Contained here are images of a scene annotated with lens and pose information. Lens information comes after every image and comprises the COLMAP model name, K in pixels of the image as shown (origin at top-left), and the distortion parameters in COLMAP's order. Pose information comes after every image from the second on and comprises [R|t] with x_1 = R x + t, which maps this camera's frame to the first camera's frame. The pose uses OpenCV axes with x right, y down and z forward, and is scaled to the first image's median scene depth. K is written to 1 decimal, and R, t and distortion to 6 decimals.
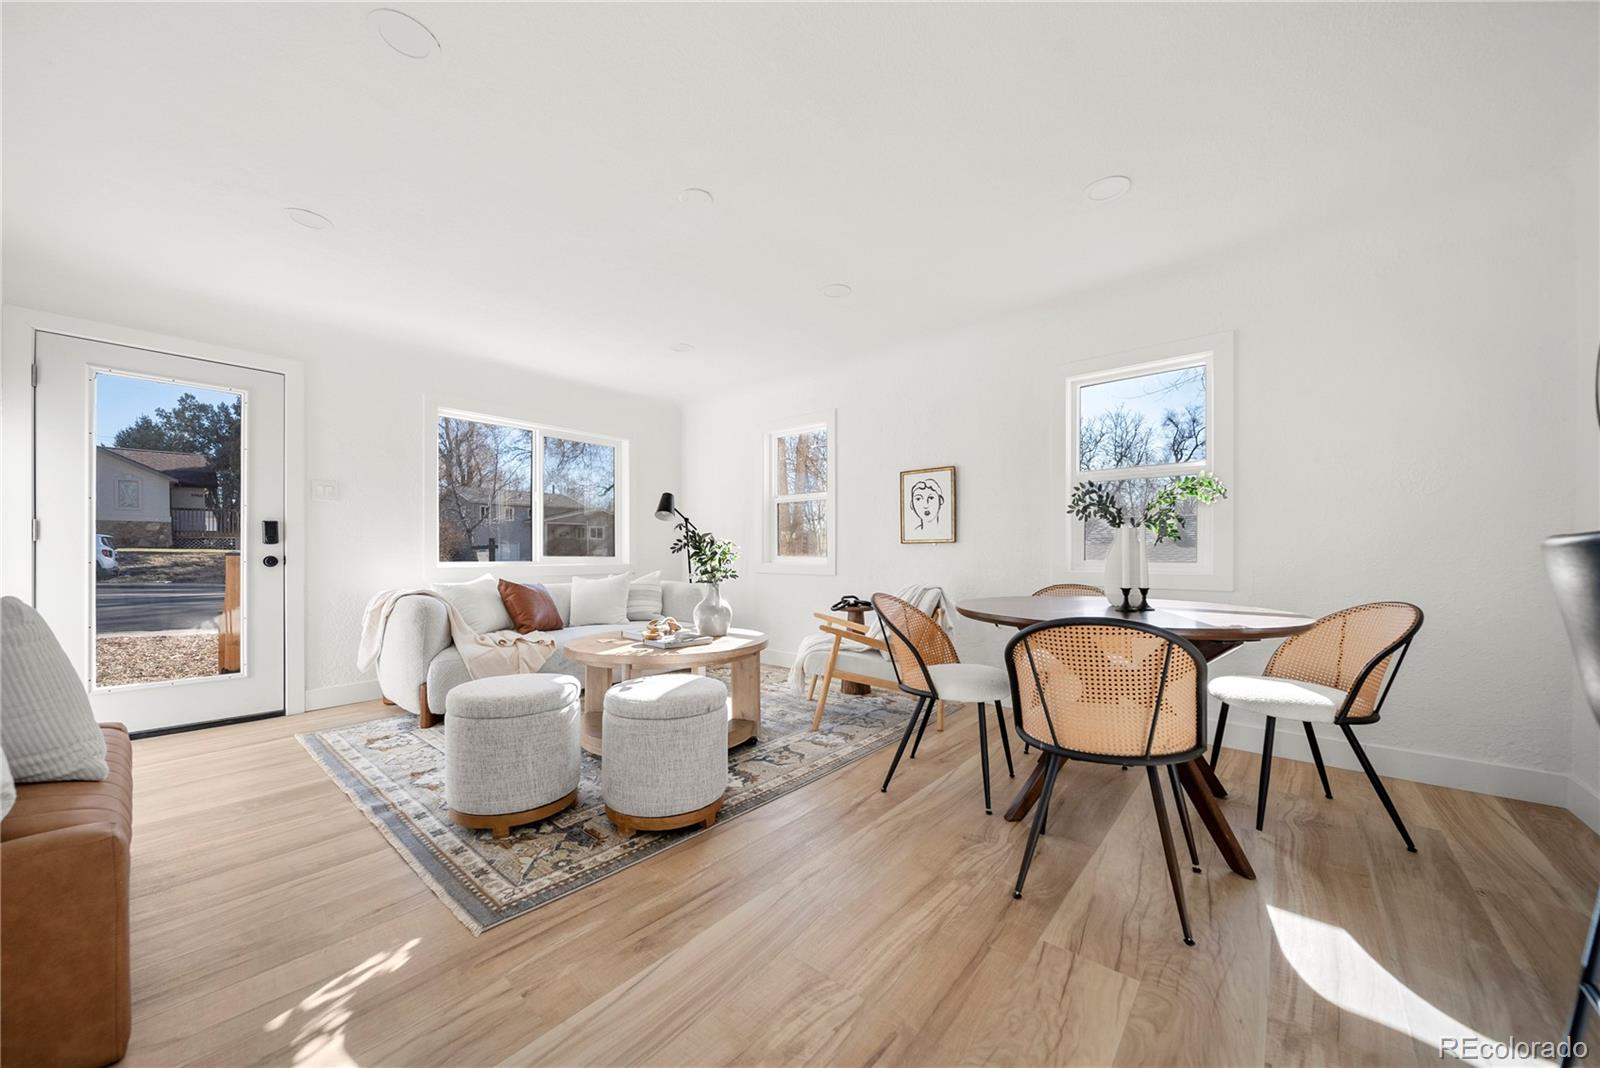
lens RADIAL K [[561.3, 0, 803.7], [0, 561.3, 553.2], [0, 0, 1]] dist [-0.001638, -0.001038]
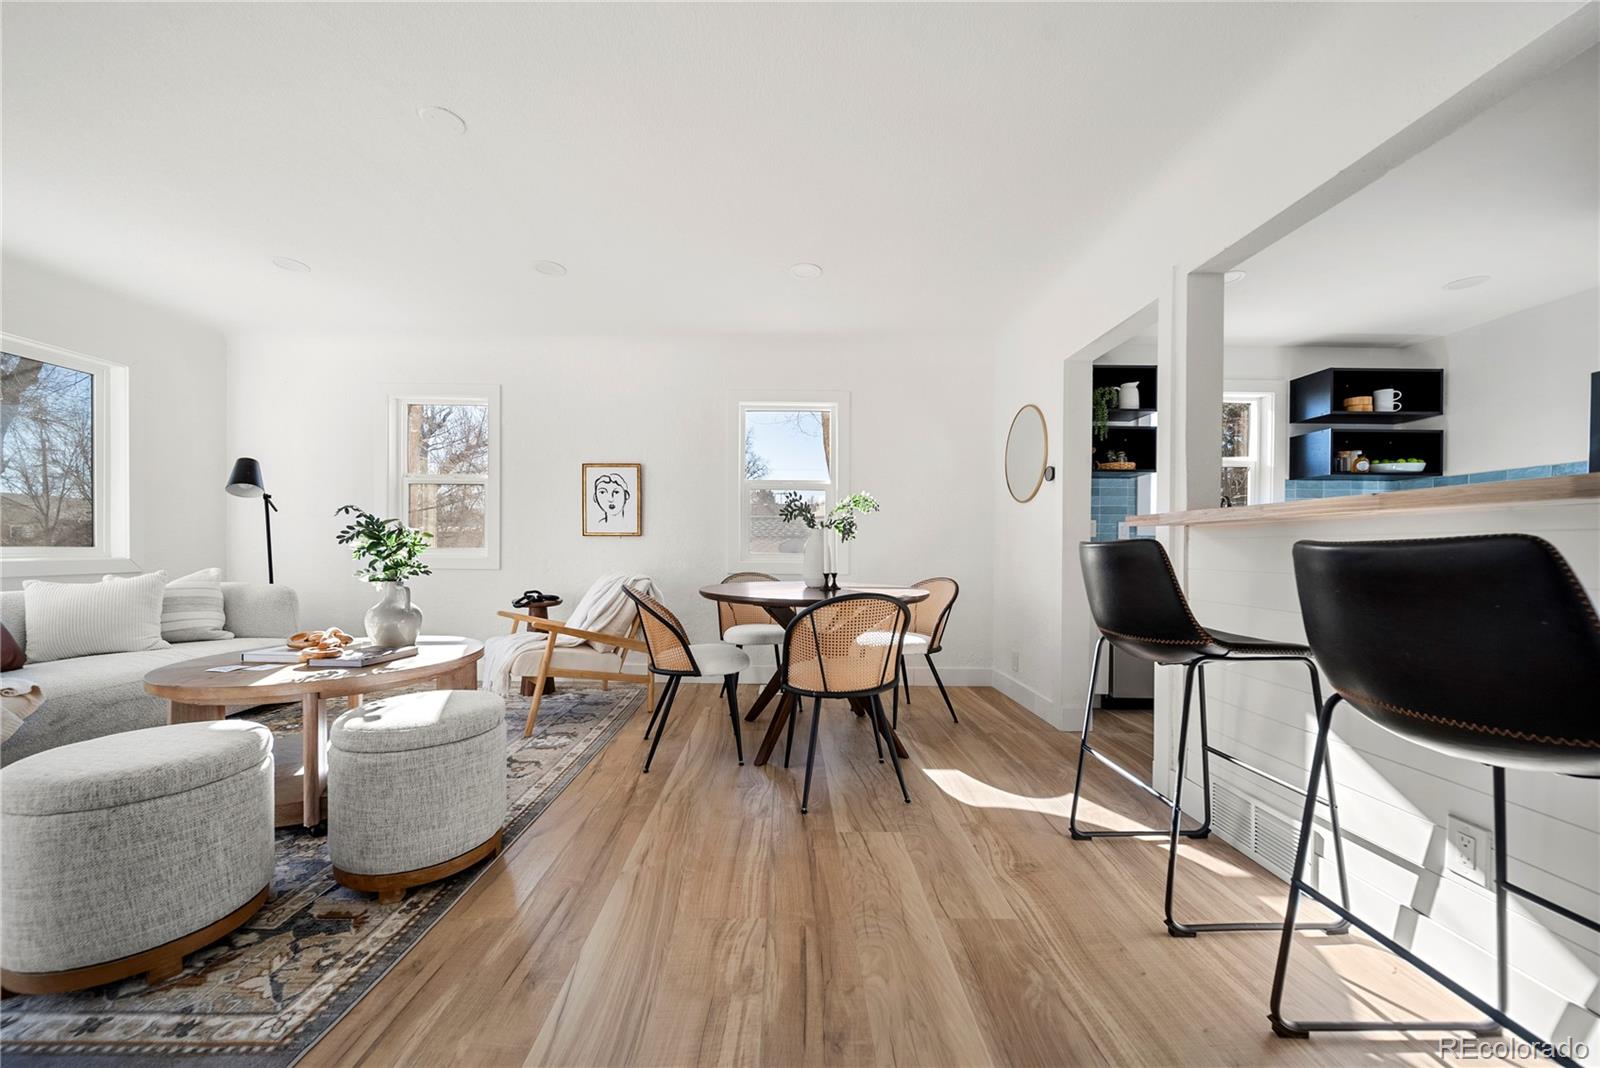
lens RADIAL K [[561.3, 0, 780.5], [0, 561.3, 547.4], [0, 0, 1]] dist [-0.001638, -0.001038]
pose [[0.757892, 0.006279, 0.652349, -0.336974], [-0.008741, 0.999962, 0.000530, -0.000635], [-0.652321, -0.006104, 0.757918, 0.036070]]
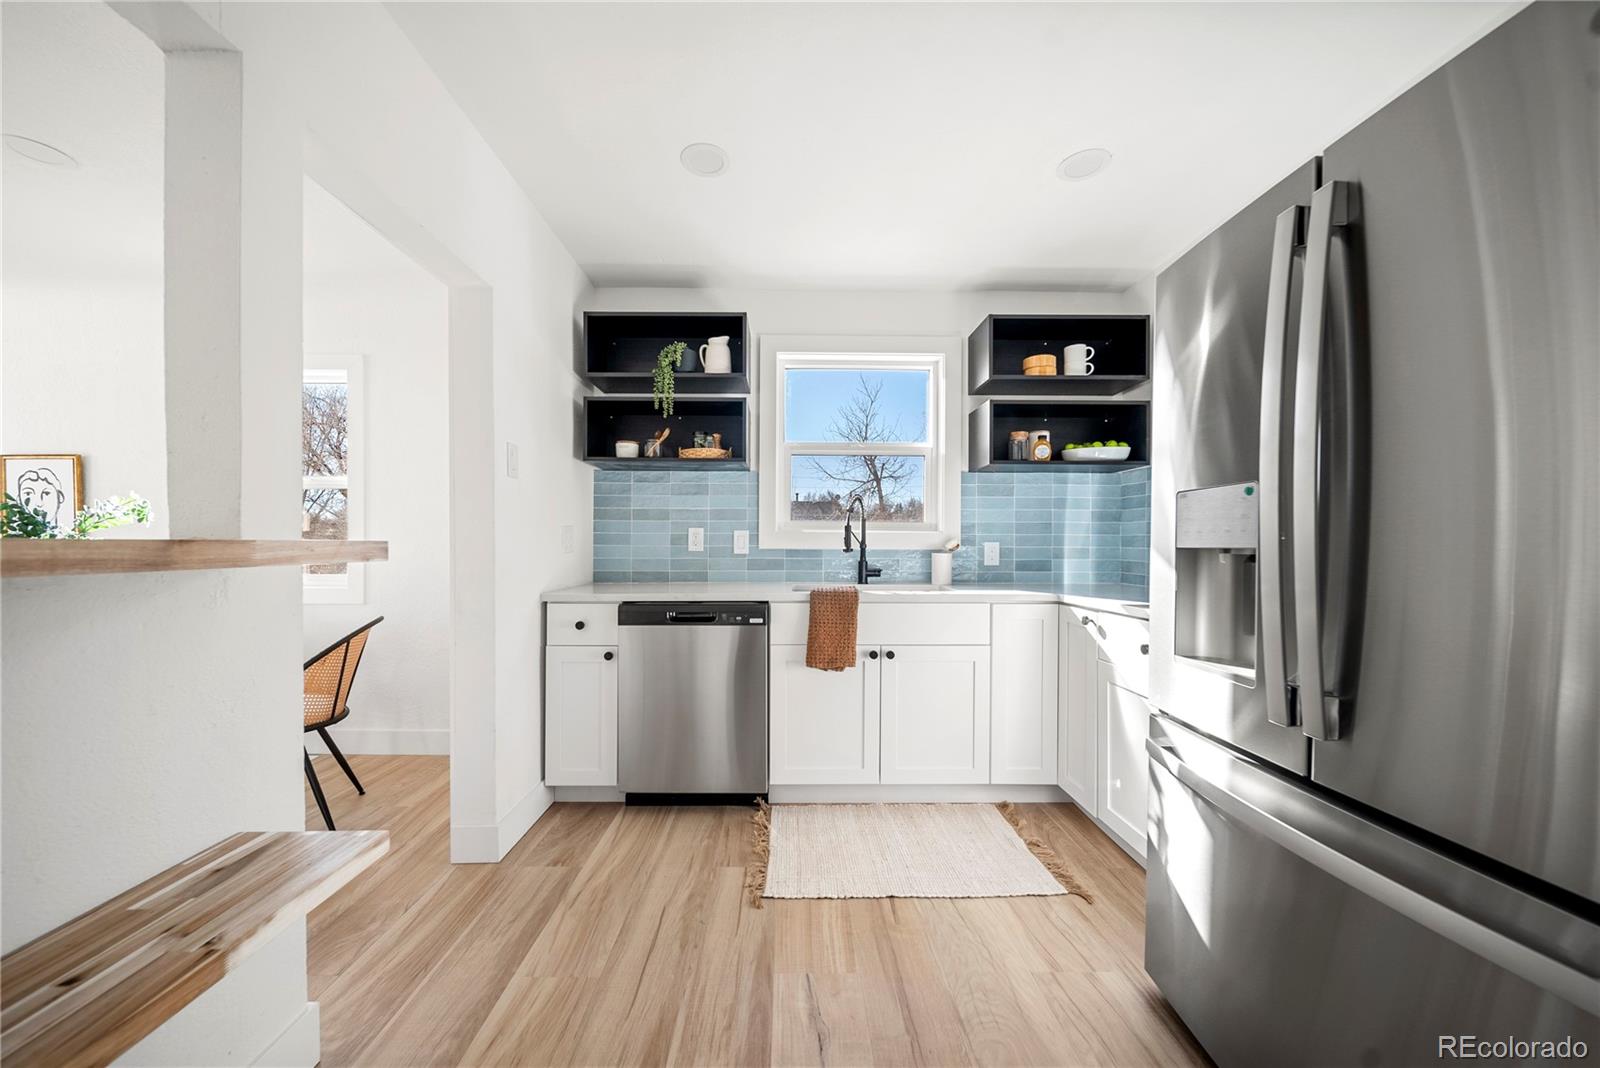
lens RADIAL K [[561.3, 0, 808.4], [0, 561.3, 549.0], [0, 0, 1]] dist [-0.001638, -0.001038]
pose [[0.764416, -0.002550, 0.644718, 0.834857], [-0.005108, 0.999937, 0.010012, -0.053675], [-0.644703, -0.010946, 0.764355, -0.410396]]
